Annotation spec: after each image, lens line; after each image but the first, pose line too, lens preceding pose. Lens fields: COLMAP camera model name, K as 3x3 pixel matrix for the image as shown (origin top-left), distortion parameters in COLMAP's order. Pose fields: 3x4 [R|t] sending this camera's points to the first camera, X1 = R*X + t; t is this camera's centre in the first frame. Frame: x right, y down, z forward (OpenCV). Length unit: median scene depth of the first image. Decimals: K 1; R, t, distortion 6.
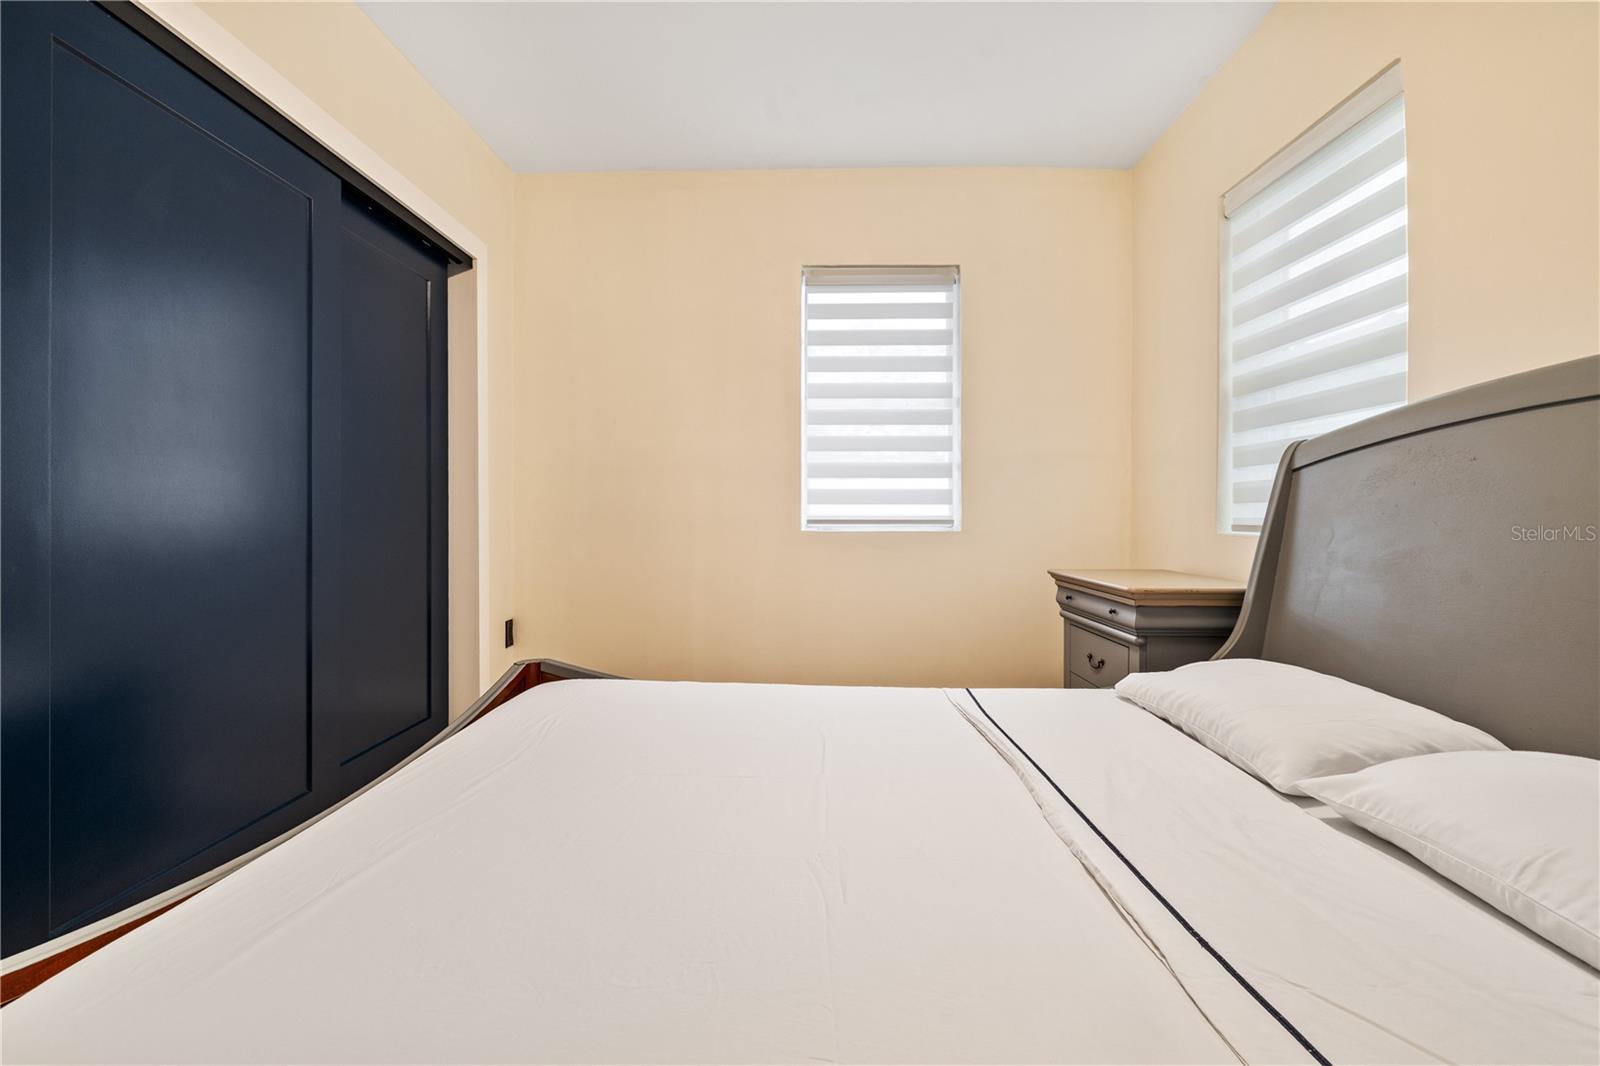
lens RADIAL K [[673.7, 0, 787.5], [0, 673.7, 525.0], [0, 0, 1]] dist [-0.002402, 0.000061]
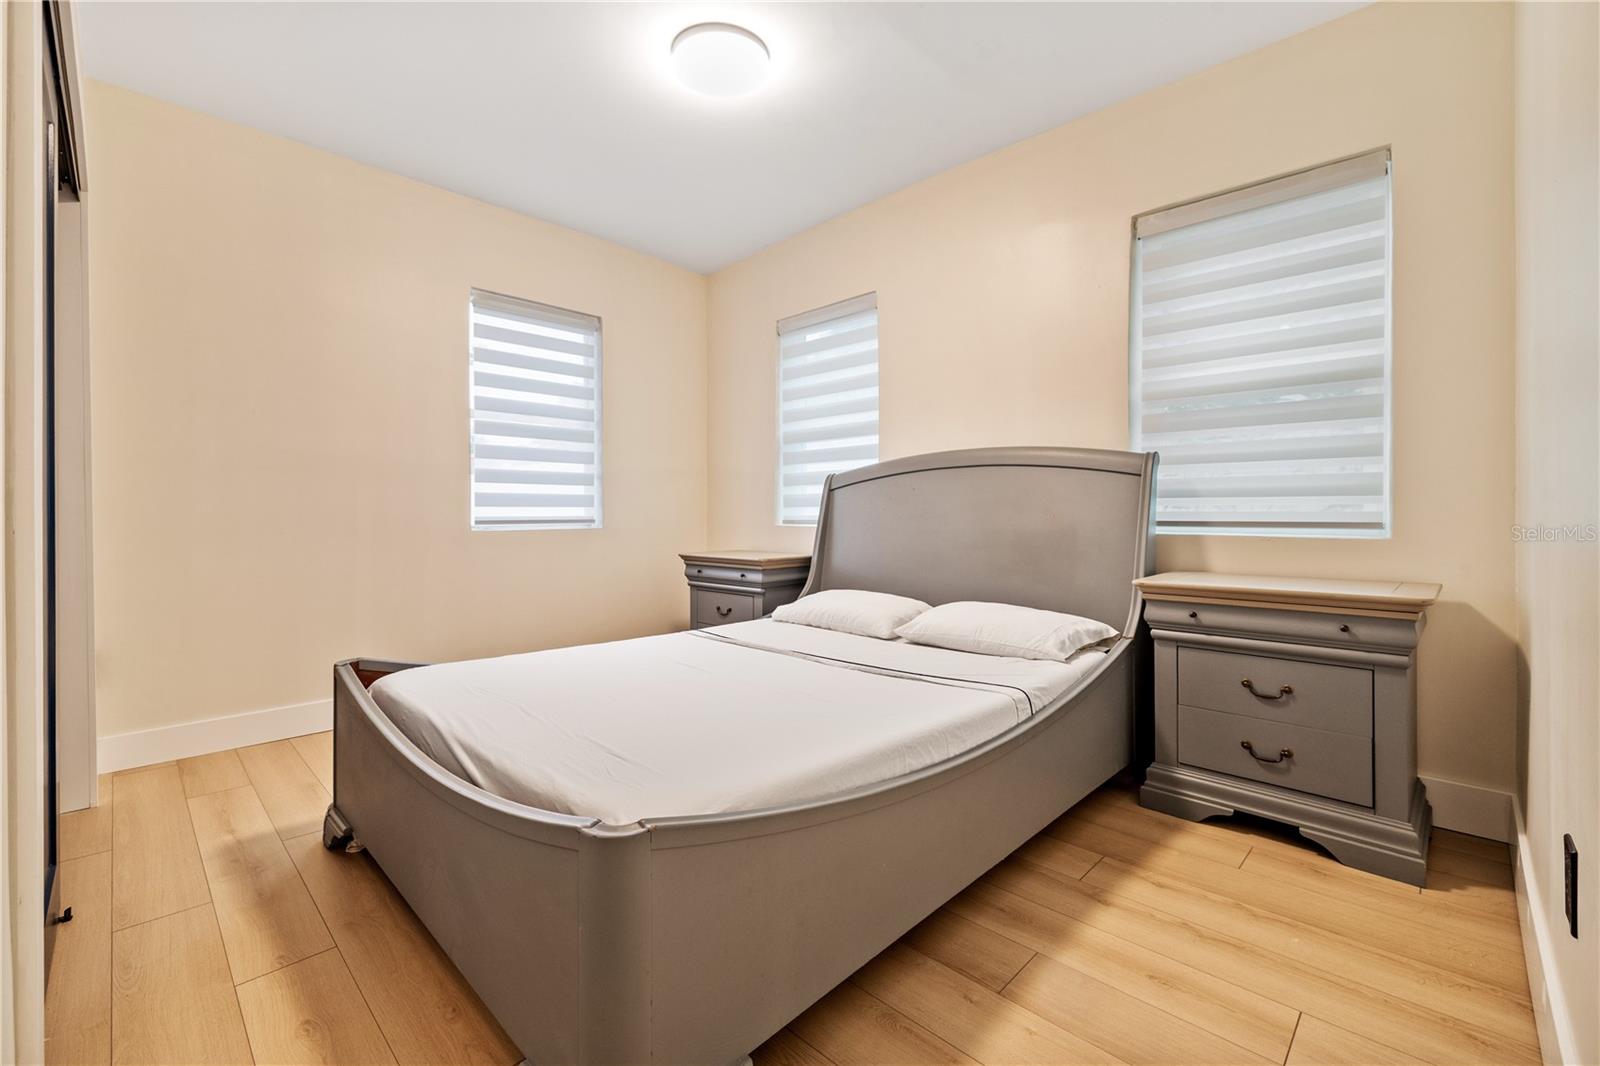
lens RADIAL K [[666.7, 0, 784.2], [0, 666.7, 533.5], [0, 0, 1]] dist [0.001226, 0.000196]
pose [[0.687830, -0.025602, 0.725420, -0.542542], [0.016524, 0.999671, 0.019612, 0.000294], [-0.725684, -0.001503, 0.688027, -0.139560]]
